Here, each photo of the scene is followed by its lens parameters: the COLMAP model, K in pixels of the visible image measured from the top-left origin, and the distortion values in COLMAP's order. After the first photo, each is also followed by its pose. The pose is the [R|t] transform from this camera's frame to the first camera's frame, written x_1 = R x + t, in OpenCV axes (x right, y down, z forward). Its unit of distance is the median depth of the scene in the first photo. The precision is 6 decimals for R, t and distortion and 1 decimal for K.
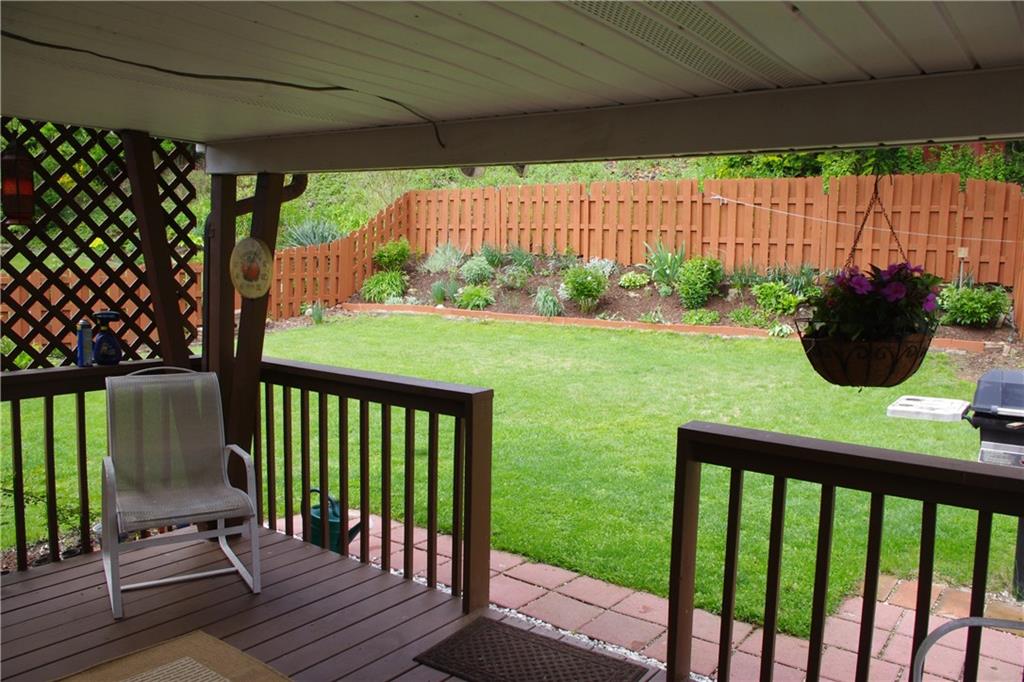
lens RADIAL K [[802.3, 0, 511.5], [0, 802.3, 345.2], [0, 0, 1]] dist [-0.102929, 0.054820]
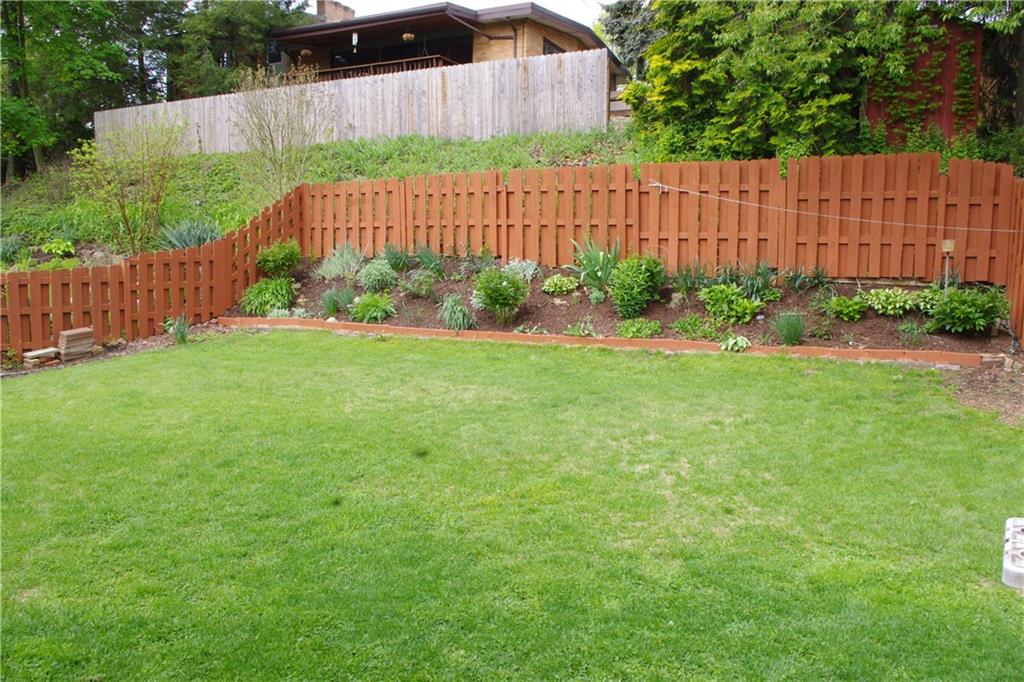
lens RADIAL K [[802.3, 0, 511.5], [0, 802.3, 345.2], [0, 0, 1]] dist [-0.102929, 0.054820]
pose [[0.997680, -0.020076, 0.065050, 0.047888], [0.020274, 0.999792, -0.002385, -0.017213], [-0.064988, 0.003698, 0.997879, 0.168783]]
